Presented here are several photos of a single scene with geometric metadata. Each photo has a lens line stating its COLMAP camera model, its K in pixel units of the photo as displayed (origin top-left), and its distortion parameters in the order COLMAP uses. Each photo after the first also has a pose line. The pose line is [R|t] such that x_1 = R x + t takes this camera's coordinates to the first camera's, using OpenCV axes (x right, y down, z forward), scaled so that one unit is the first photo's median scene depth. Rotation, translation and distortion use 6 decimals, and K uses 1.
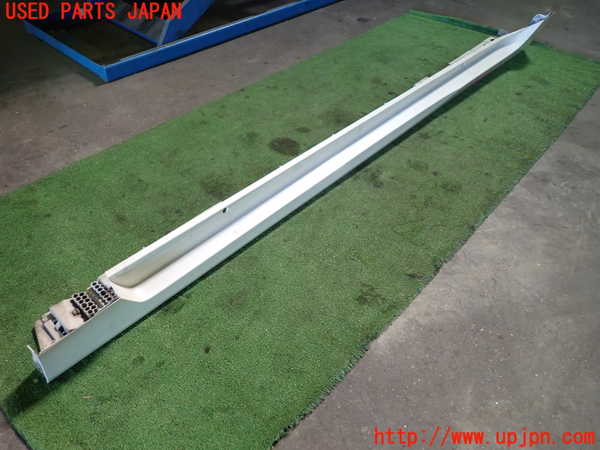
lens RADIAL K [[438.1, 0, 300.0], [0, 438.1, 225.0], [0, 0, 1]] dist [0.003873, 0.000183]
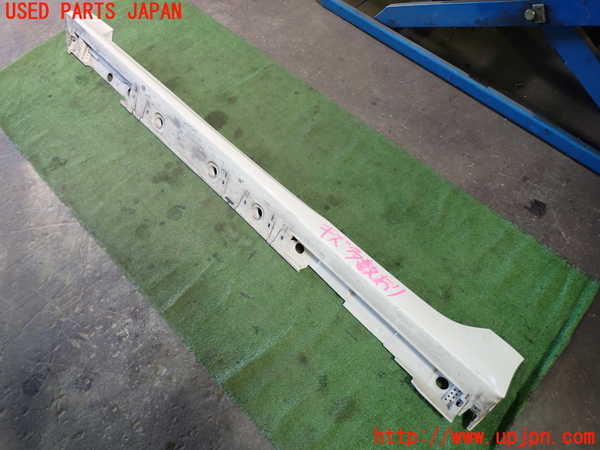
lens RADIAL K [[438.1, 0, 300.0], [0, 438.1, 225.0], [0, 0, 1]] dist [0.003873, 0.000183]
pose [[-0.050011, 0.871340, -0.488124, 0.848576], [-0.661229, 0.337398, 0.670029, -1.116633], [0.748515, 0.356271, 0.559282, 0.626478]]
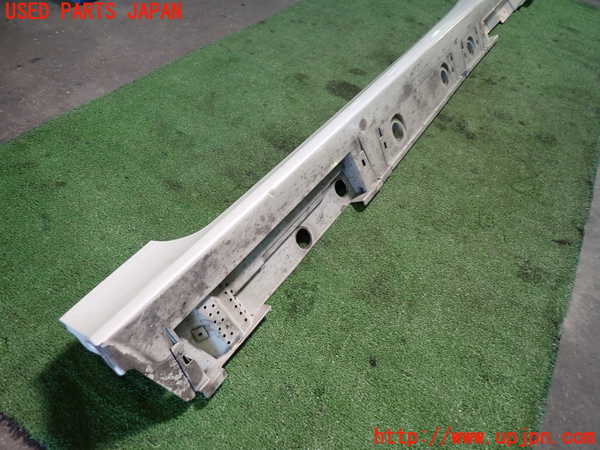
lens RADIAL K [[438.1, 0, 300.0], [0, 438.1, 225.0], [0, 0, 1]] dist [0.003873, 0.000183]
pose [[0.978600, -0.049892, 0.199633, -0.304489], [0.035618, 0.996587, 0.074467, 0.003387], [-0.202667, -0.065763, 0.977037, 0.226424]]
